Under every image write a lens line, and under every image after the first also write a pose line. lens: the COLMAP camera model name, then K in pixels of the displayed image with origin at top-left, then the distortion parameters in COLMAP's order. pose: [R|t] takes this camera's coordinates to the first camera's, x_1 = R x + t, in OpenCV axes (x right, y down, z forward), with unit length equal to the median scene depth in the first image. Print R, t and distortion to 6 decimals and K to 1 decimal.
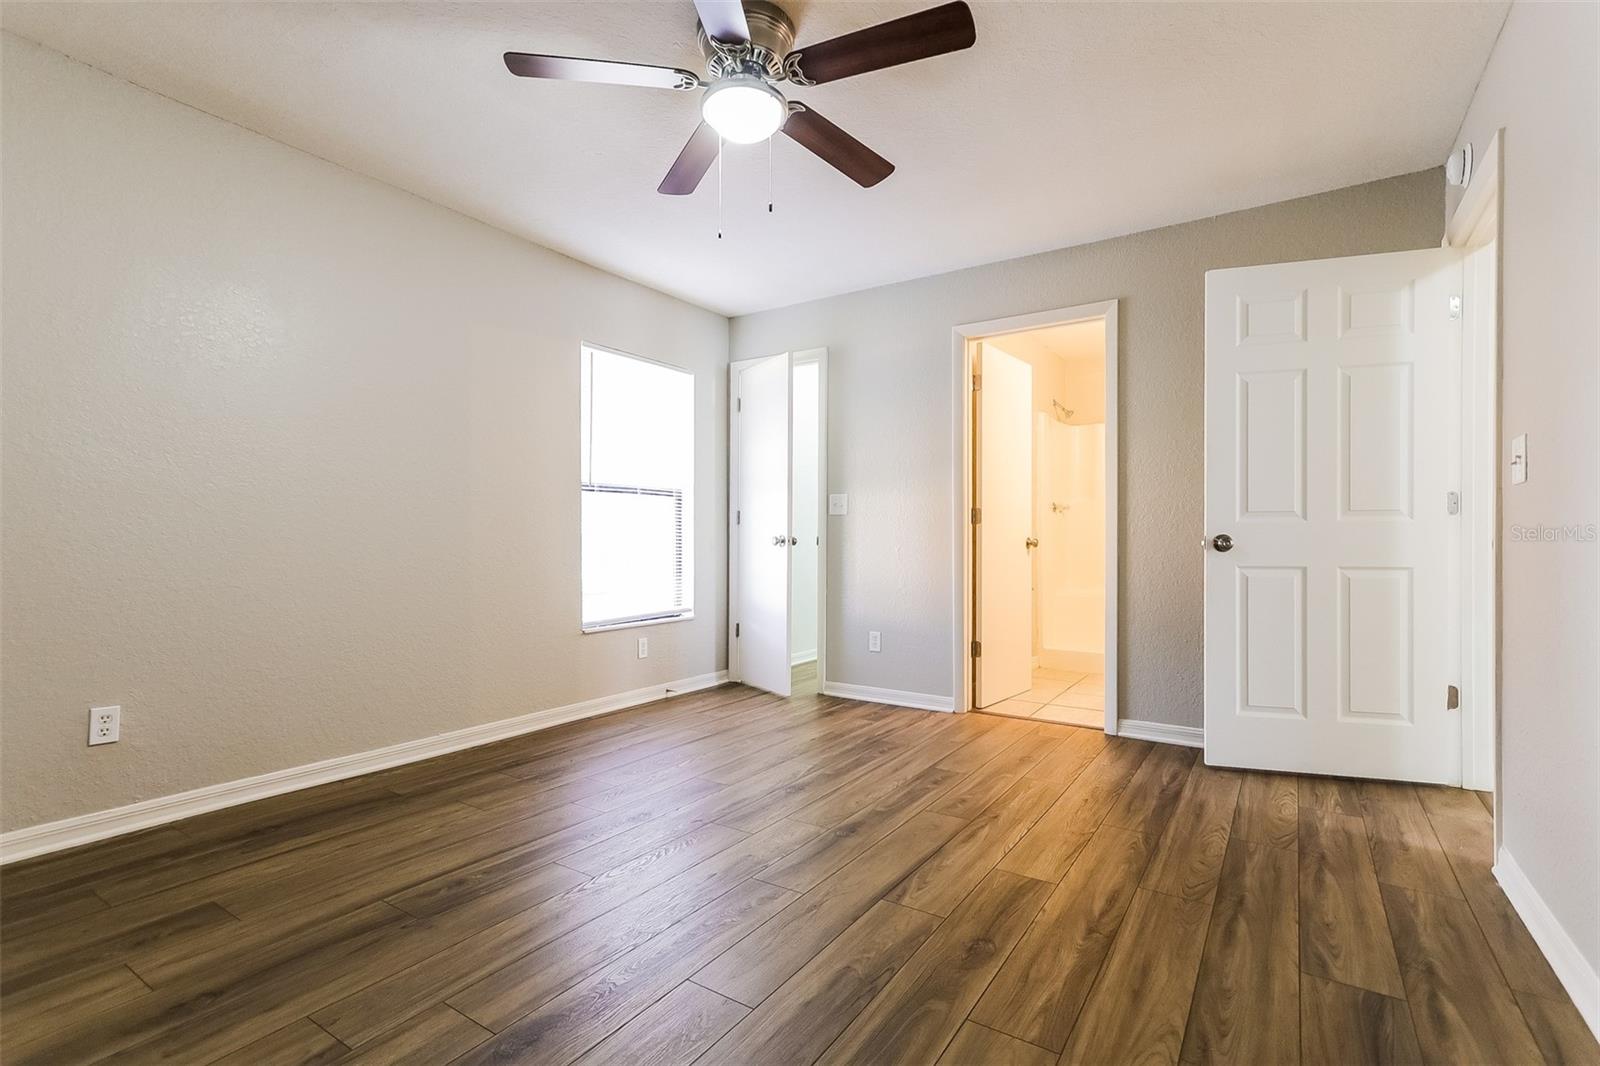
lens RADIAL K [[766.9, 0, 800.0], [0, 766.9, 533.0], [0, 0, 1]] dist [-0.007712, -0.000410]
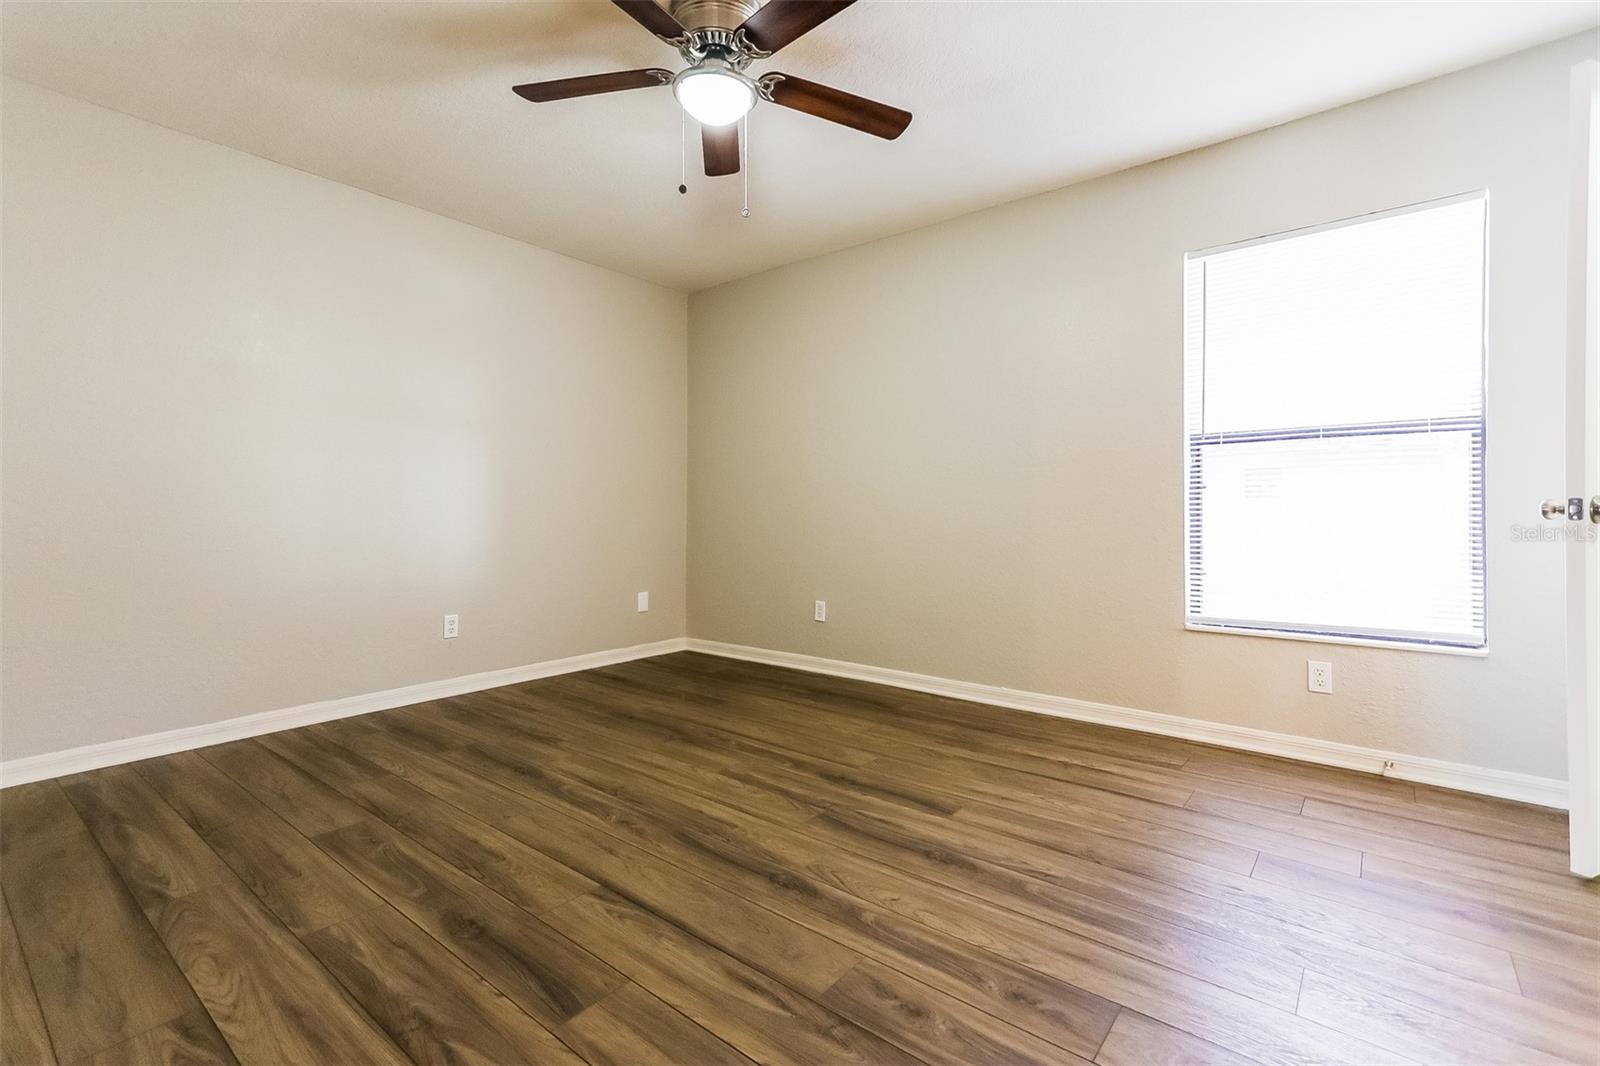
lens RADIAL K [[745.7, 0, 800.8], [0, 745.7, 500.2], [0, 0, 1]] dist [0.016577, -0.000080]
pose [[-0.124133, -0.014568, -0.992159, 0.816640], [0.009015, 0.999834, -0.015809, 0.013655], [0.992225, -0.010907, -0.123981, 1.107475]]
